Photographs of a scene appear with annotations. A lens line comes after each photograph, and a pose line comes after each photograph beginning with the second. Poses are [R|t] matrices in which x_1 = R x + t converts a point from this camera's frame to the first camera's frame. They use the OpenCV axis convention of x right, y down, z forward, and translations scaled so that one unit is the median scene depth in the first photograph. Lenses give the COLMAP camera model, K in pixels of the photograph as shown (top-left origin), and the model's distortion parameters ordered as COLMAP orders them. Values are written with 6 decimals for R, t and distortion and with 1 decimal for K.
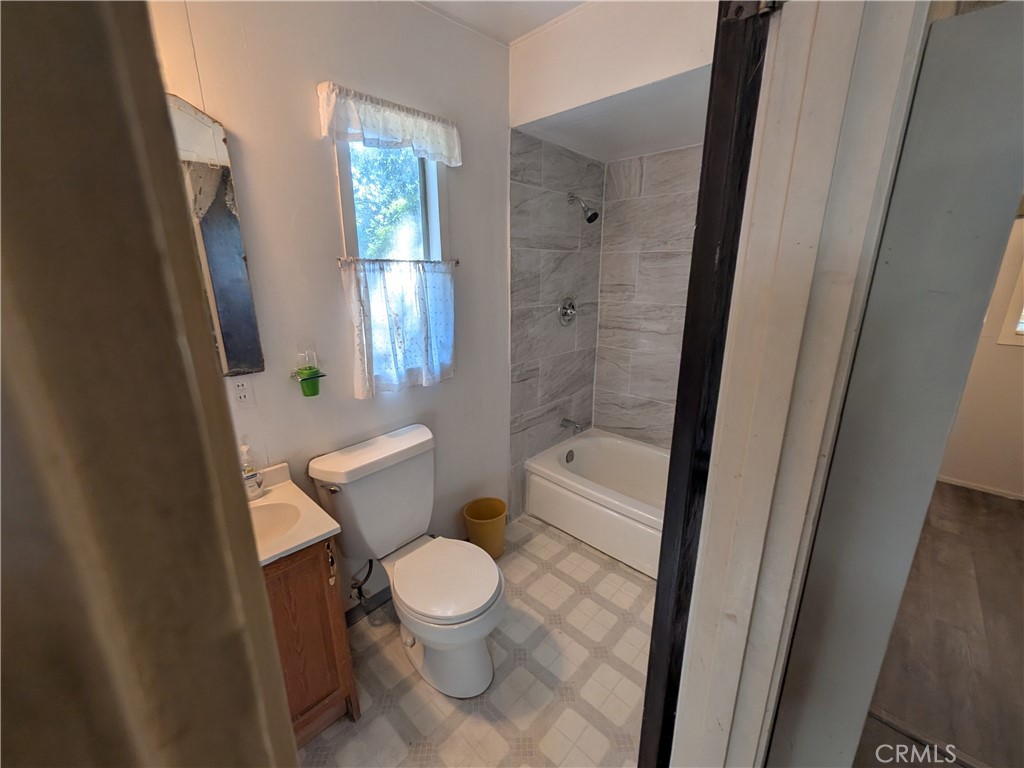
lens RADIAL K [[408.1, 0, 514.3], [0, 408.1, 382.7], [0, 0, 1]] dist [0.002335, 0.000367]
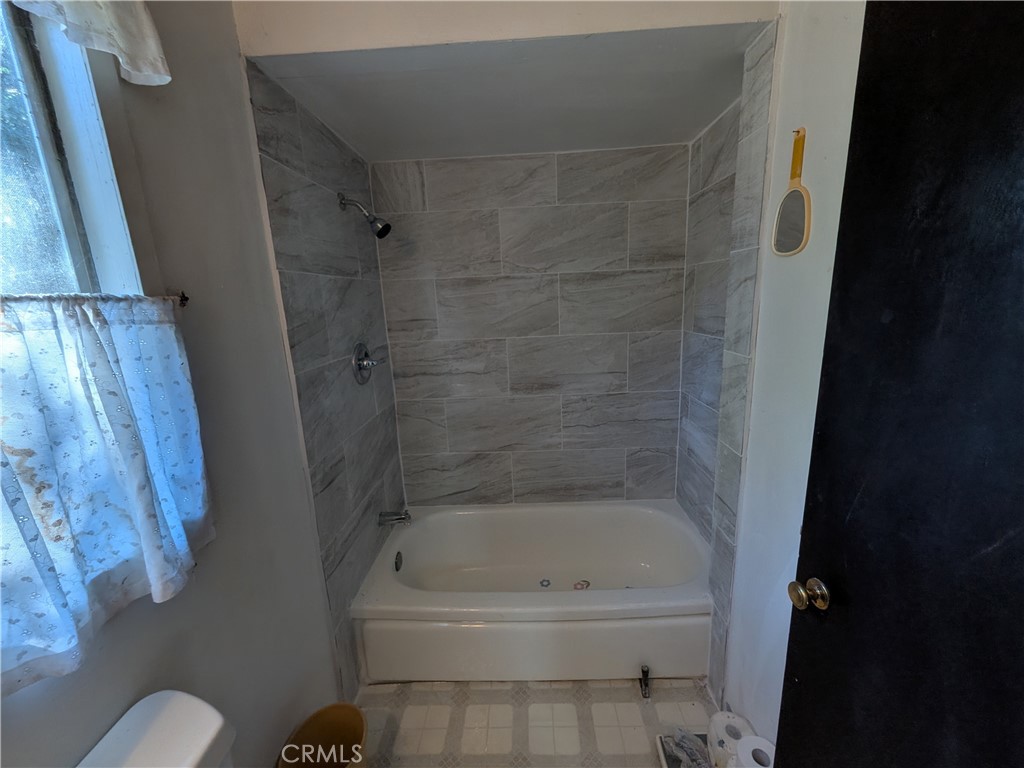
lens RADIAL K [[408.1, 0, 514.3], [0, 408.1, 382.7], [0, 0, 1]] dist [0.002335, 0.000367]
pose [[0.743311, -0.170739, 0.646790, -0.145260], [0.217619, 0.976005, 0.007550, -0.101586], [-0.632559, 0.135142, 0.762631, 0.348427]]
